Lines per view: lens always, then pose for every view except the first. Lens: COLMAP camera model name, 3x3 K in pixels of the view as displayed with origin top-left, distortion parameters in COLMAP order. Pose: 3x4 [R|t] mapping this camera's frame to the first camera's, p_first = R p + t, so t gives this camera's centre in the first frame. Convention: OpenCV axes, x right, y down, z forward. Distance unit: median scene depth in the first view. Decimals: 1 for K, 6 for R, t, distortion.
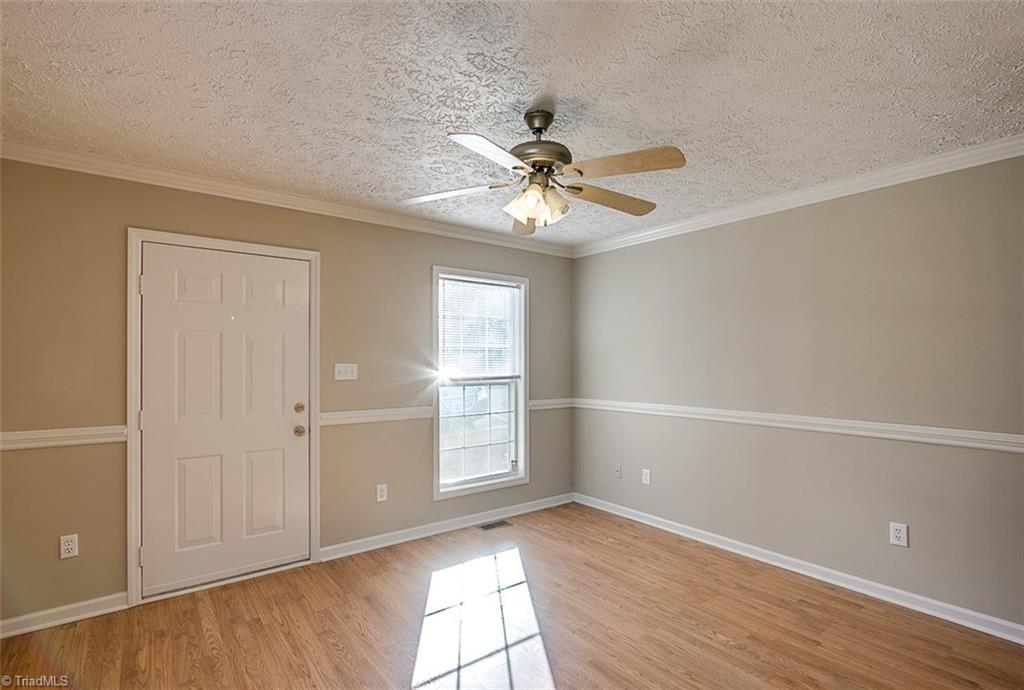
lens RADIAL K [[491.2, 0, 518.4], [0, 491.2, 349.5], [0, 0, 1]] dist [-0.017676, 0.003499]
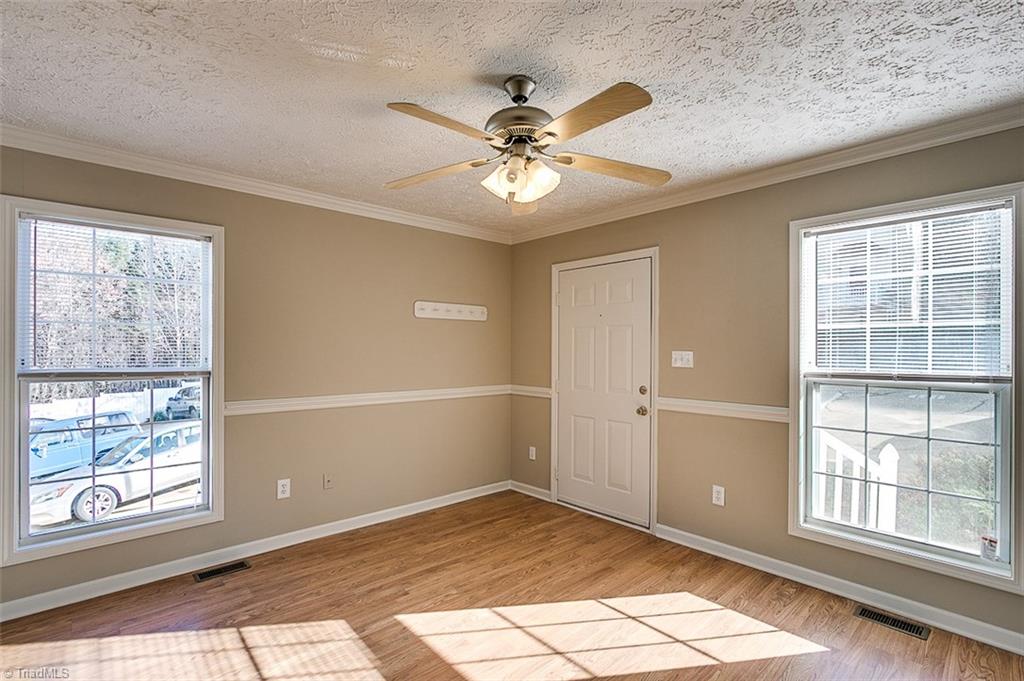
lens RADIAL K [[491.2, 0, 511.0], [0, 491.2, 341.7], [0, 0, 1]] dist [-0.017676, 0.003499]
pose [[0.054608, -0.012747, -0.998427, 0.677305], [0.021425, 0.999703, -0.011591, 0.015057], [0.998278, -0.020759, 0.054865, 0.654648]]
